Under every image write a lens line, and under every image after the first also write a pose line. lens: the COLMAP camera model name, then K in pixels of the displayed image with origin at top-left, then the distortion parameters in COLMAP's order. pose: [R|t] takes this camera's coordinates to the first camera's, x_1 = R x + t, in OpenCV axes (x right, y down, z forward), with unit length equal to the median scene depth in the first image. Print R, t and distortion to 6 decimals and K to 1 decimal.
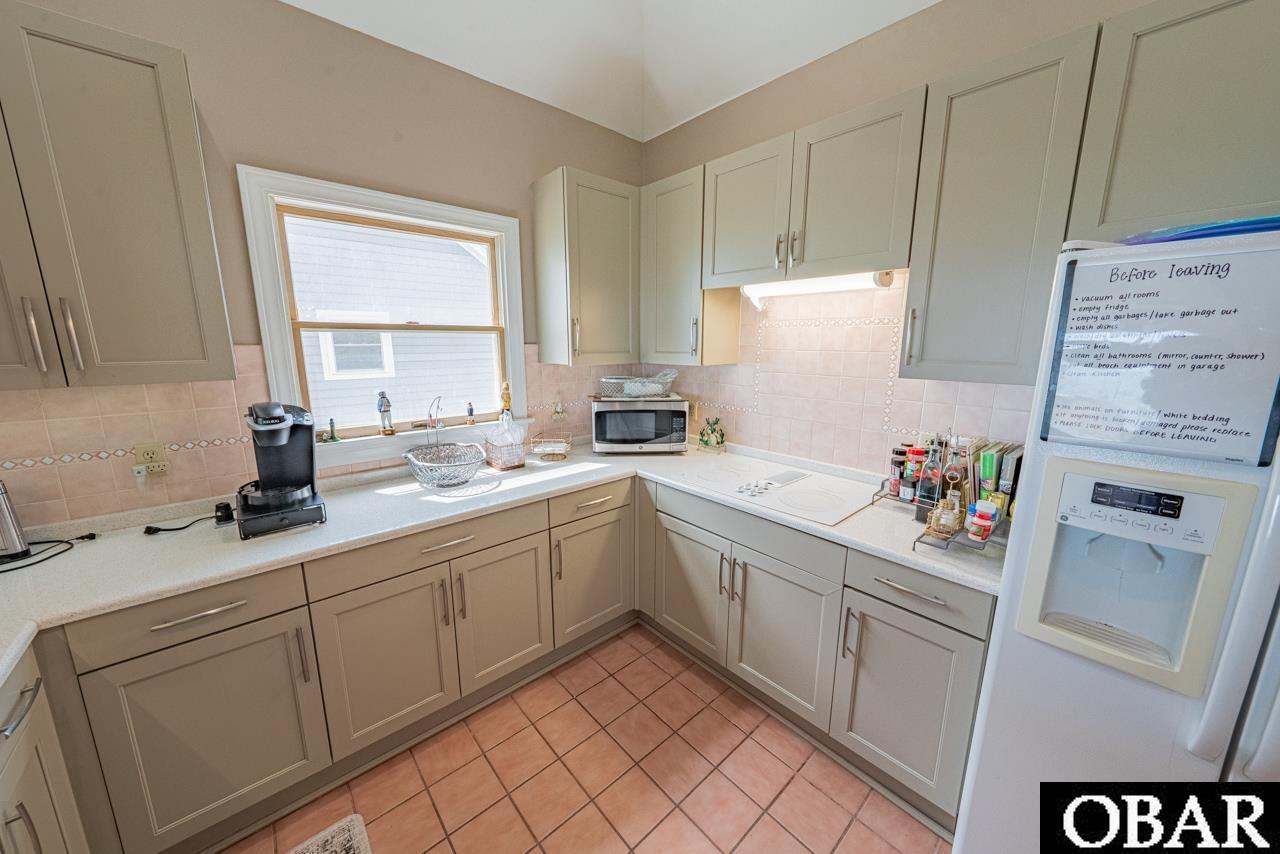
lens RADIAL K [[447.0, 0, 643.7], [0, 447.0, 426.0], [0, 0, 1]] dist [-0.006173, 0.001238]
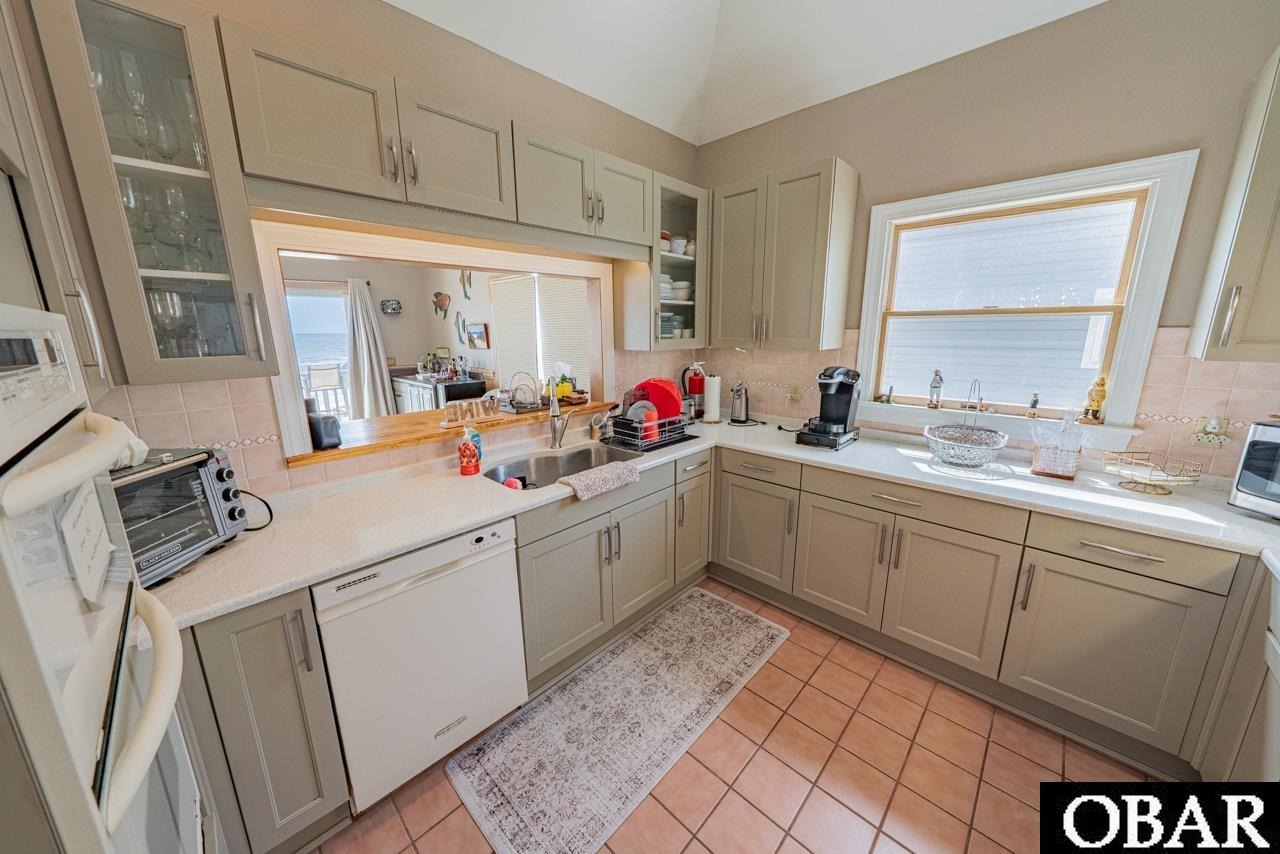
lens RADIAL K [[447.0, 0, 631.7], [0, 447.0, 427.9], [0, 0, 1]] dist [-0.006173, 0.001238]
pose [[0.065975, 0.216179, -0.974122, 0.529434], [-0.175986, 0.963466, 0.201895, -0.027501], [0.982179, 0.158112, 0.101610, 0.140088]]
